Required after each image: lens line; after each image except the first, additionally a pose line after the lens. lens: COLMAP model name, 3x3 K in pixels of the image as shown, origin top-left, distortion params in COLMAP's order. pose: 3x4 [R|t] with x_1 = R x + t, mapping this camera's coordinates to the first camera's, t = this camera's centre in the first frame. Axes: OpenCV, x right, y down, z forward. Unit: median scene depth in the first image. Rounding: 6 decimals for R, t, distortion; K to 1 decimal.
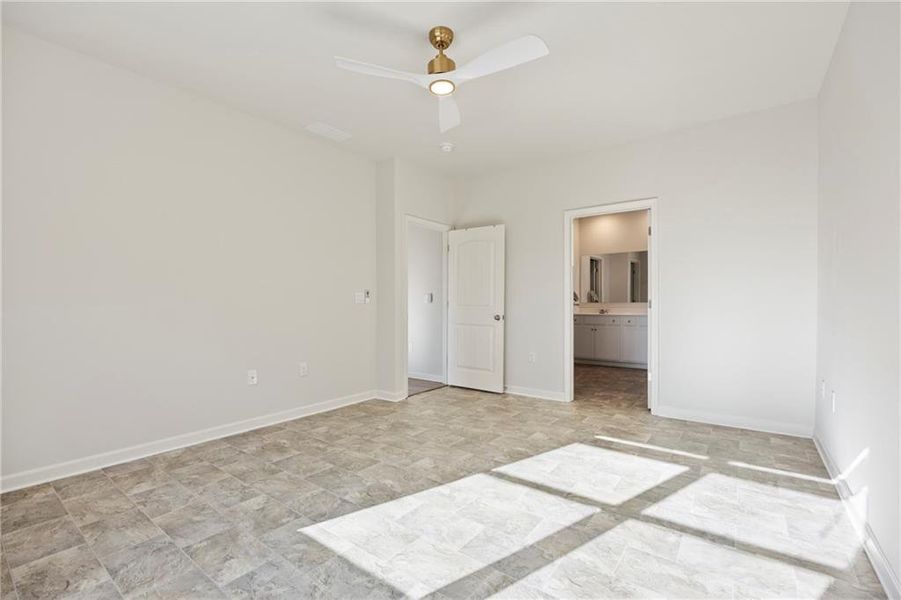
lens RADIAL K [[391.3, 0, 447.4], [0, 391.3, 299.1], [0, 0, 1]] dist [-0.011357, 0.000471]
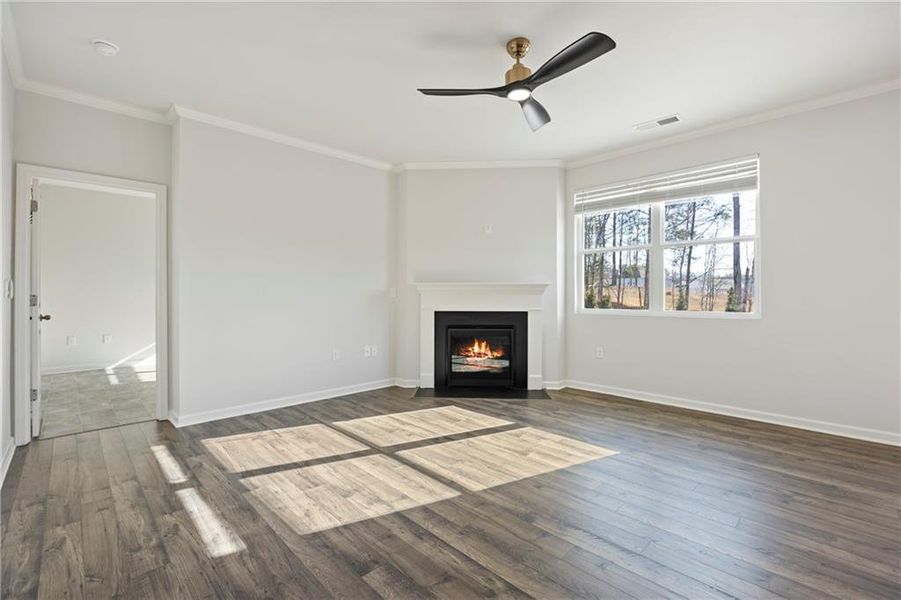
lens RADIAL K [[396.5, 0, 451.9], [0, 396.5, 293.1], [0, 0, 1]] dist [-0.014991, 0.000338]
pose [[-0.989129, -0.003814, 0.147003, 0.016253], [-0.005030, 0.999956, -0.007900, 0.005831], [-0.146966, -0.008553, -0.989105, 1.937784]]
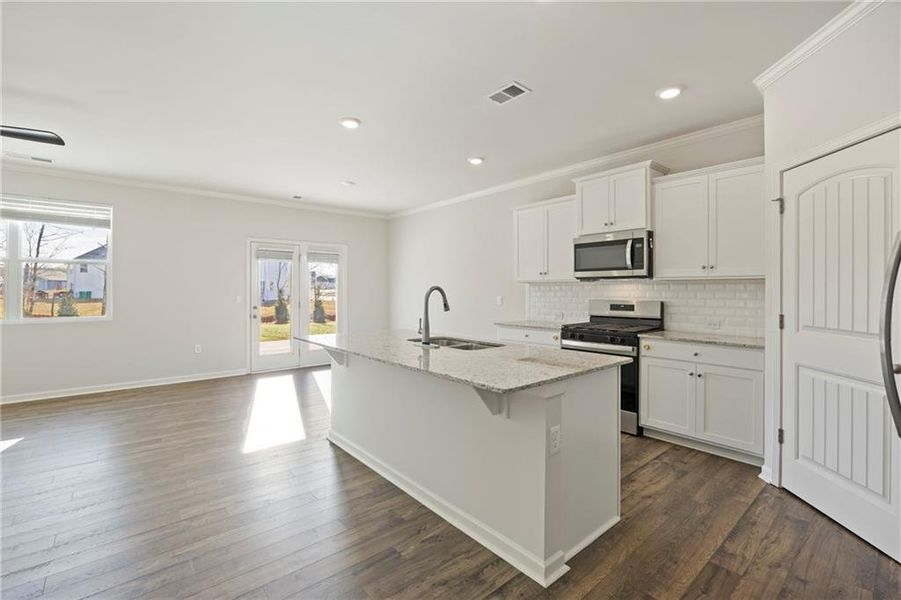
lens RADIAL K [[379.8, 0, 434.5], [0, 379.8, 294.5], [0, 0, 1]] dist [-0.025430, 0.000075]
pose [[-0.221246, 0.003499, -0.975212, 0.644363], [0.000653, 0.999994, 0.003440, -0.053987], [0.975218, 0.000124, -0.221247, 2.439473]]
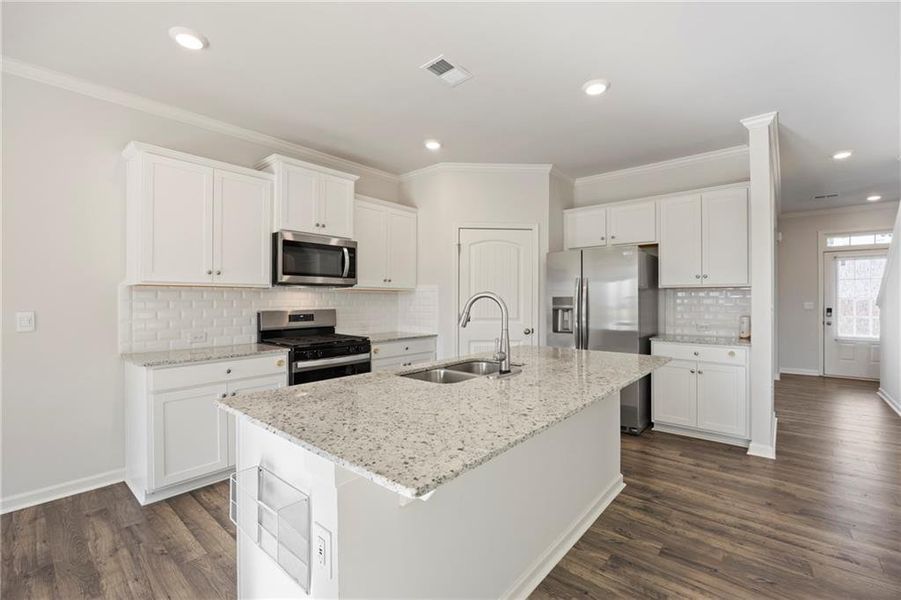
lens RADIAL K [[386.0, 0, 454.5], [0, 386.0, 302.1], [0, 0, 1]] dist [-0.015111, -0.000305]
pose [[0.998202, -0.007091, -0.059516, -0.392346], [0.007572, 0.999940, 0.007869, -0.059838], [0.059457, -0.008305, 0.998196, 1.443085]]
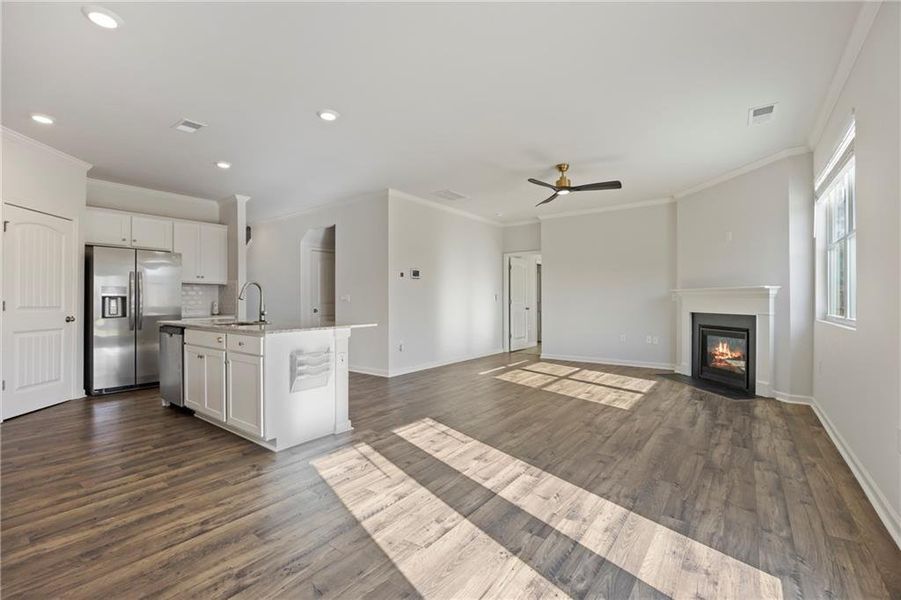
lens RADIAL K [[395.4, 0, 435.9], [0, 395.4, 299.3], [0, 0, 1]] dist [-0.022761, 0.000368]
pose [[0.025084, -0.002020, 0.999683, -1.899588], [0.001906, 0.999996, 0.001973, -0.003542], [-0.999684, 0.001856, 0.025087, 1.475275]]
